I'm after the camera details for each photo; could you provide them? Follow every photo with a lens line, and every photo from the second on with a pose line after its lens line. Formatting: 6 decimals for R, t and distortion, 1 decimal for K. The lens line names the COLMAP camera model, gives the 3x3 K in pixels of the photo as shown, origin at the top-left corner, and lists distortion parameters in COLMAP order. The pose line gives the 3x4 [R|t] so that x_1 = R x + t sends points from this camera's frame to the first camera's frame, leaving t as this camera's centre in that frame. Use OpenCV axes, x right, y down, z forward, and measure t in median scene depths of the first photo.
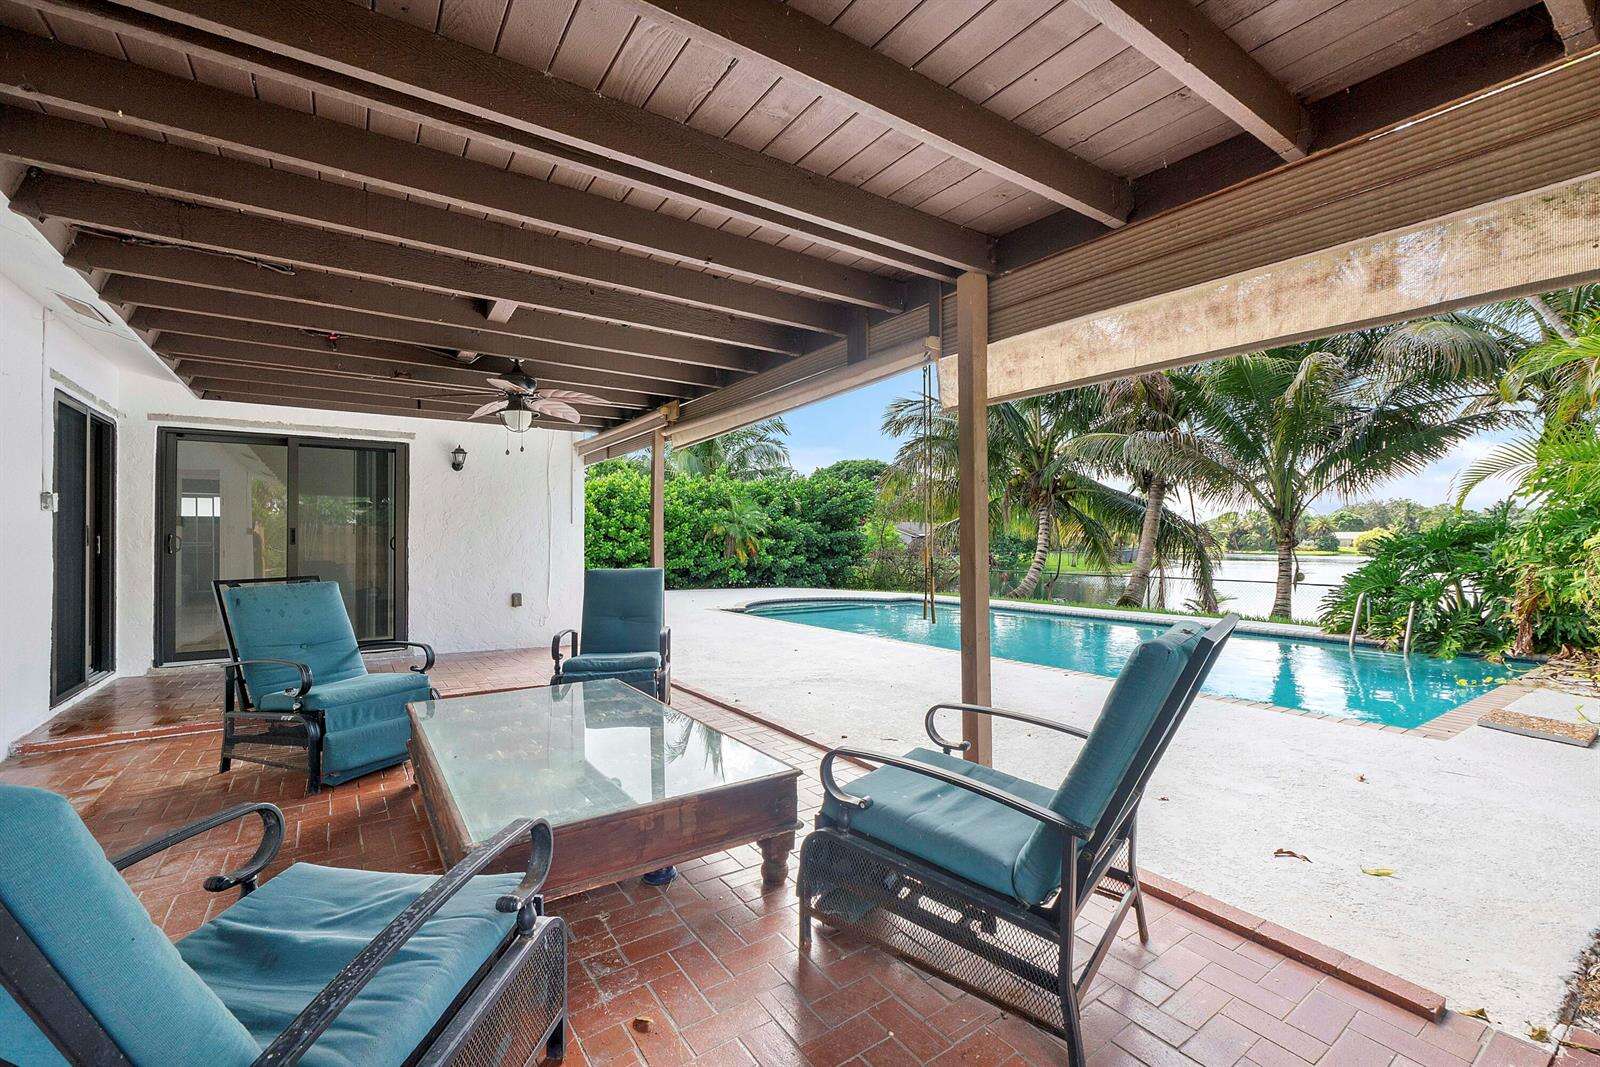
lens RADIAL K [[679.6, 0, 807.1], [0, 679.6, 529.8], [0, 0, 1]] dist [0.003208, 0.000294]
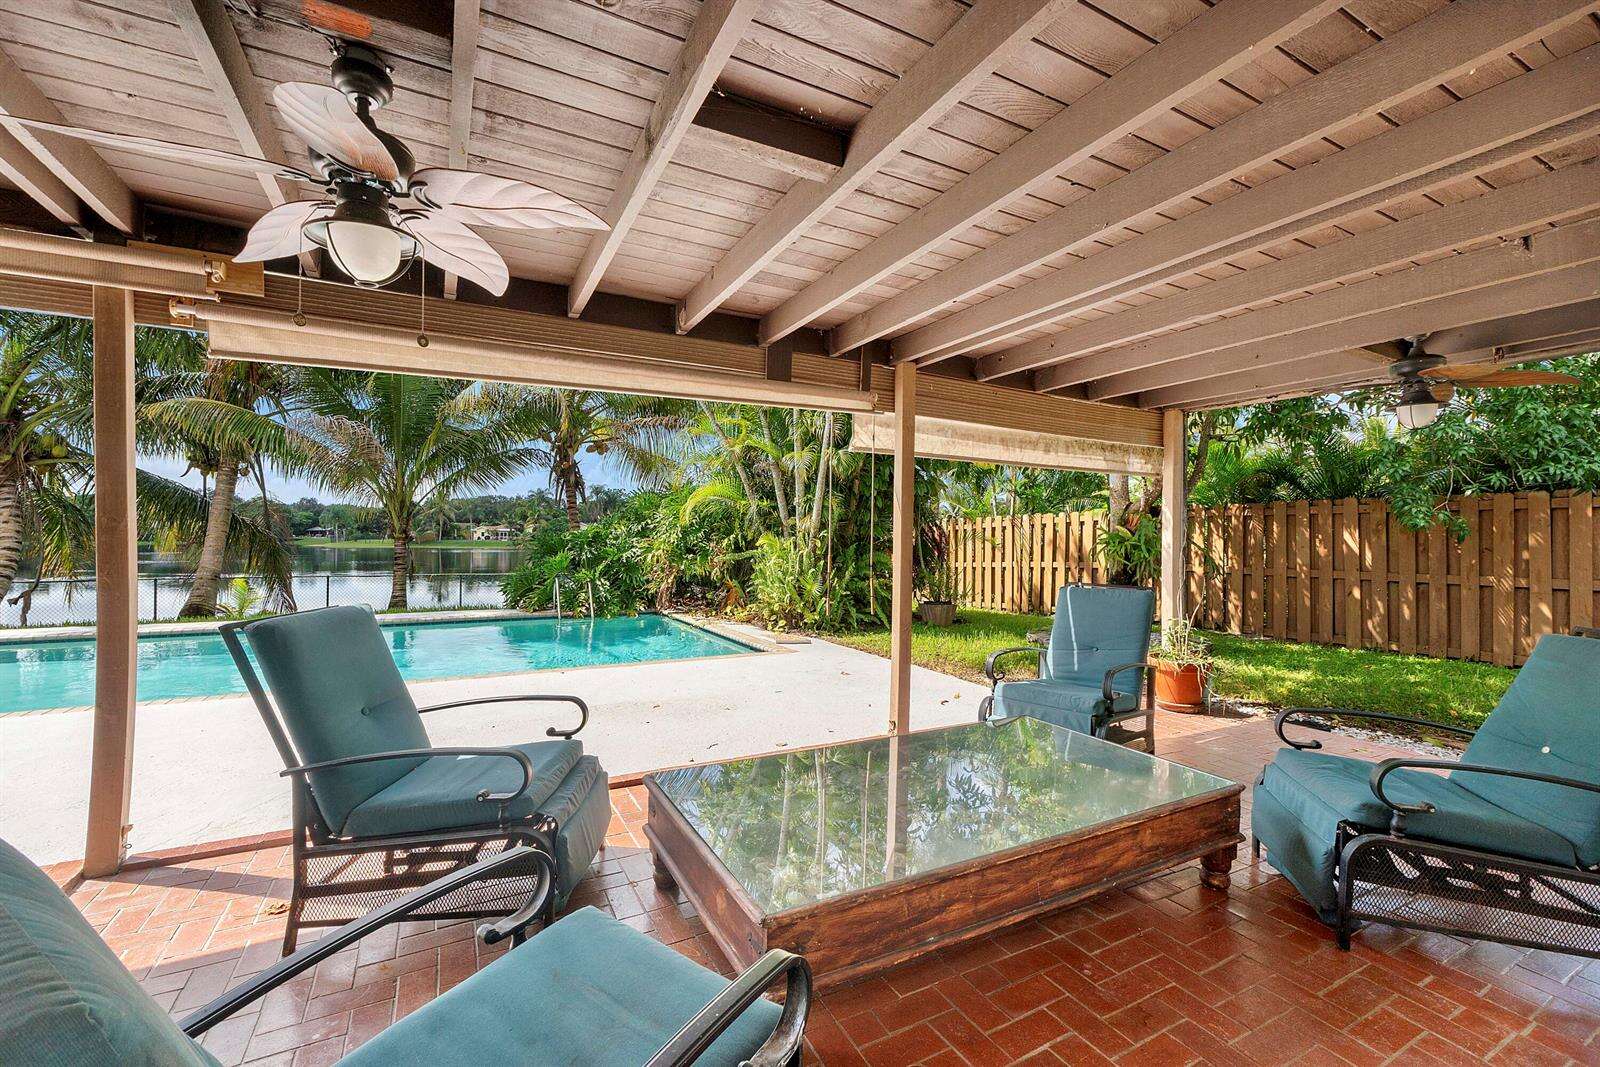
lens RADIAL K [[679.6, 0, 807.1], [0, 679.6, 529.8], [0, 0, 1]] dist [0.003208, 0.000294]
pose [[0.112260, 0.010196, 0.993627, -0.291436], [-0.022566, 0.999716, -0.007709, -0.000529], [-0.993423, -0.021557, 0.112458, 0.247799]]
